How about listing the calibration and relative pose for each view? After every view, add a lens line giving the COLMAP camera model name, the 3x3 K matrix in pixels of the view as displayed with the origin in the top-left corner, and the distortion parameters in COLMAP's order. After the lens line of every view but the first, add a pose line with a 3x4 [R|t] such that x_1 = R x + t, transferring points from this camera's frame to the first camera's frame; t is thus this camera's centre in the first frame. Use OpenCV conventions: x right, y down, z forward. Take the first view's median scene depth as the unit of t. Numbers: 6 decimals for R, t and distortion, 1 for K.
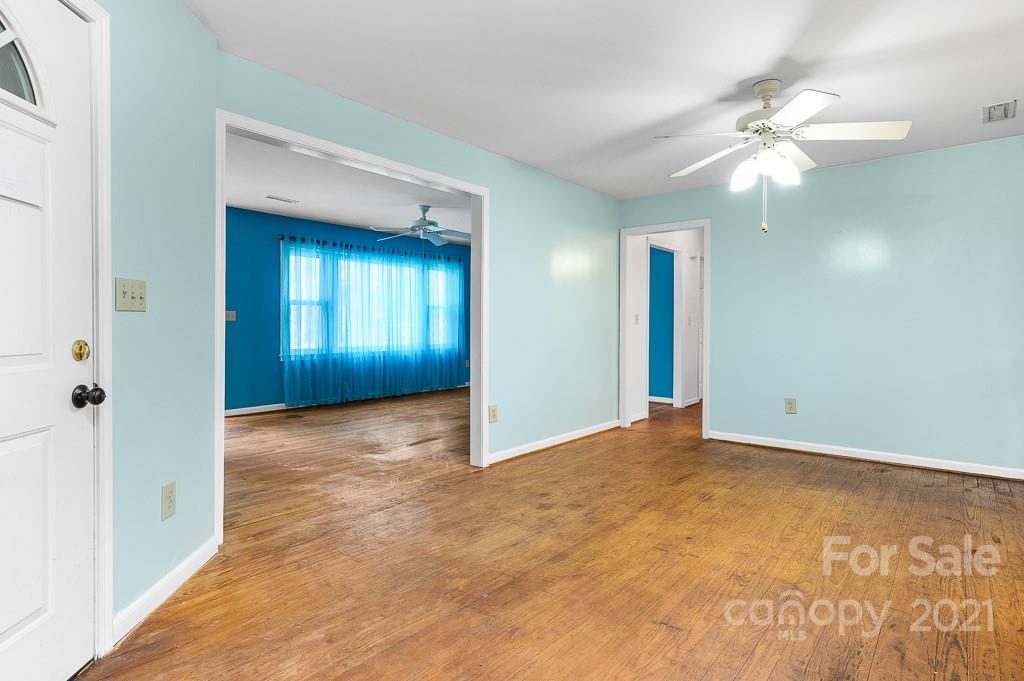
lens RADIAL K [[533.5, 0, 514.8], [0, 533.5, 336.1], [0, 0, 1]] dist [-0.005507, -0.000914]
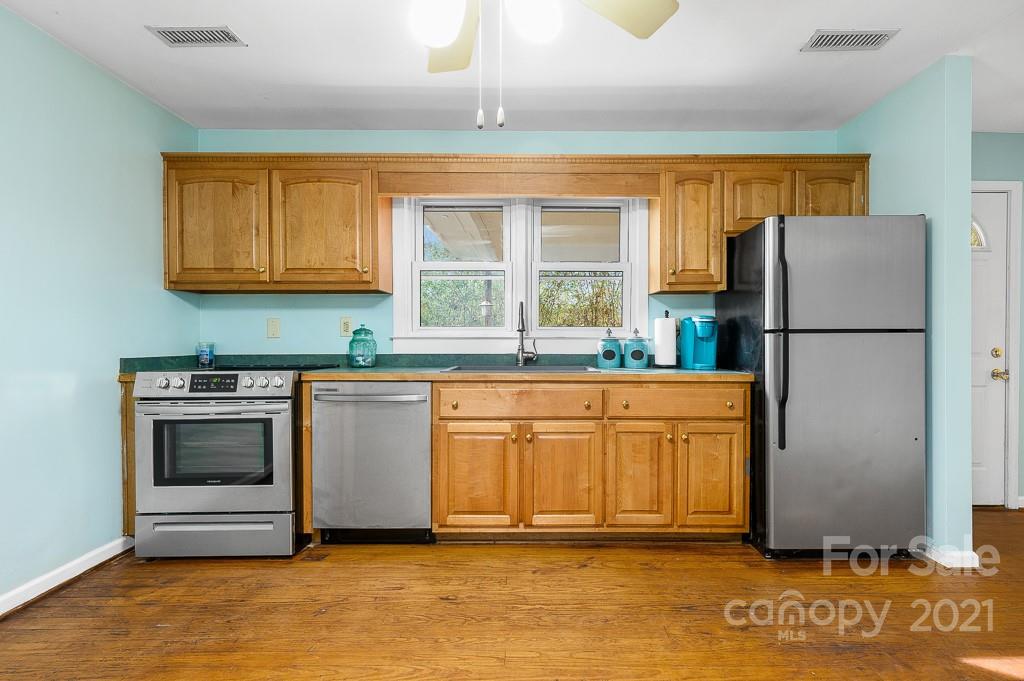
lens RADIAL K [[500.8, 0, 535.8], [0, 500.8, 346.0], [0, 0, 1]] dist [0.001612, 0.002428]
pose [[-0.647672, -0.006851, 0.761888, 0.125093], [0.016537, 0.999598, 0.023046, -0.023973], [-0.761740, 0.027526, -0.647298, 1.218370]]
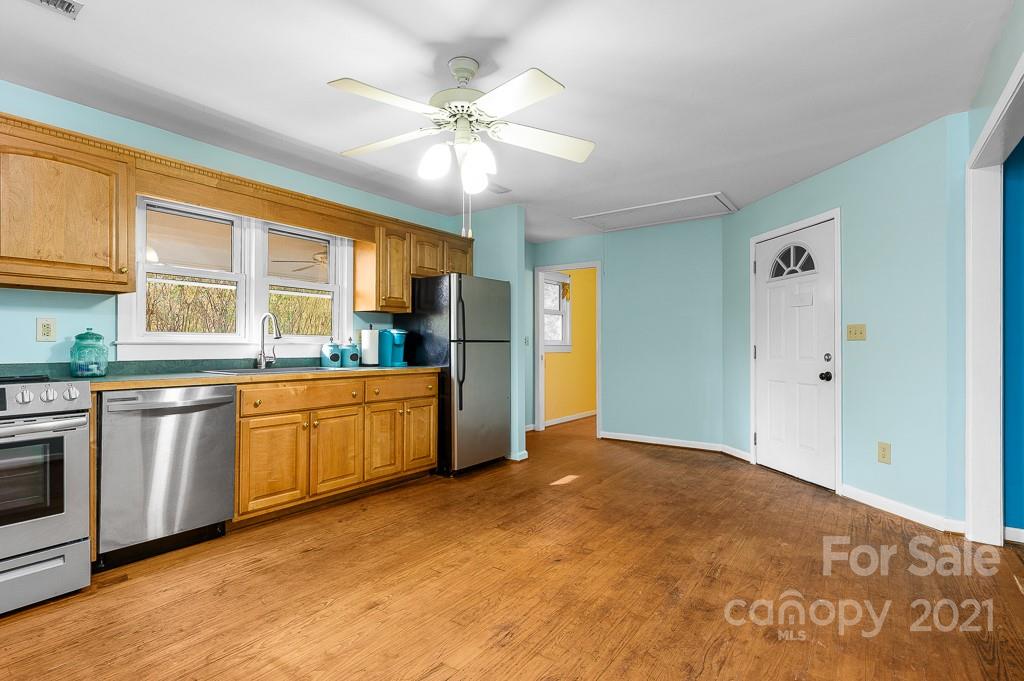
lens RADIAL K [[500.8, 0, 504.8], [0, 500.8, 343.6], [0, 0, 1]] dist [0.001612, 0.002428]
pose [[-0.998119, -0.001605, -0.061290, 0.449316], [-0.002694, 0.999840, 0.017698, -0.040892], [0.061251, 0.017830, -0.997963, 1.781149]]
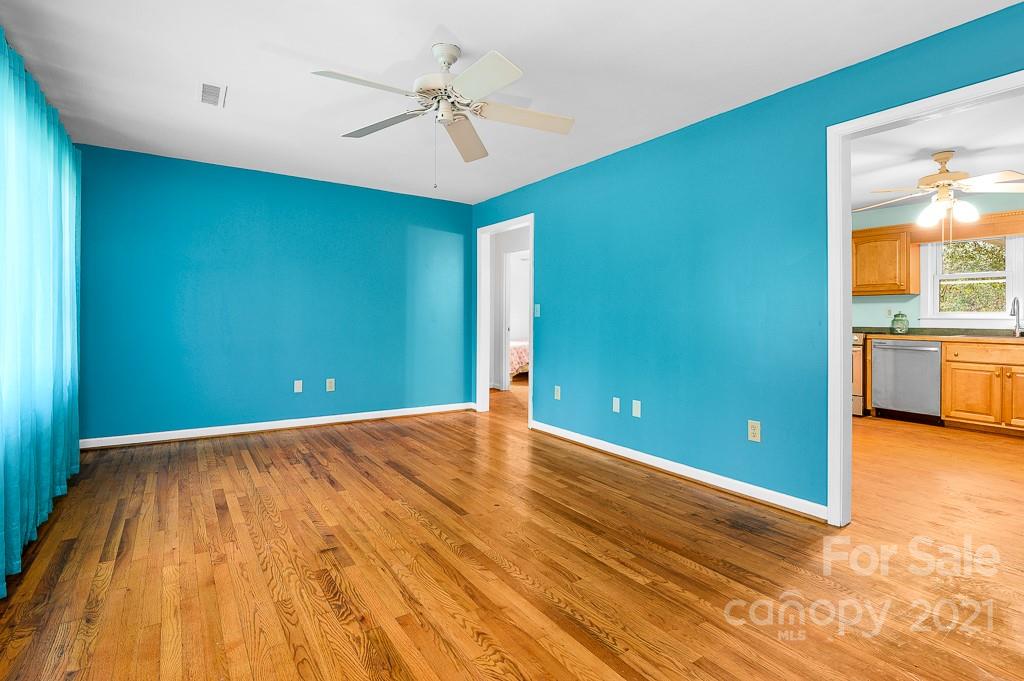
lens RADIAL K [[498.1, 0, 524.5], [0, 498.1, 318.3], [0, 0, 1]] dist [-0.000134, 0.000734]
pose [[0.274809, -0.002669, 0.961495, -1.117890], [0.016925, 0.999855, -0.002062, -0.044655], [-0.961350, 0.016840, 0.274815, 1.691844]]
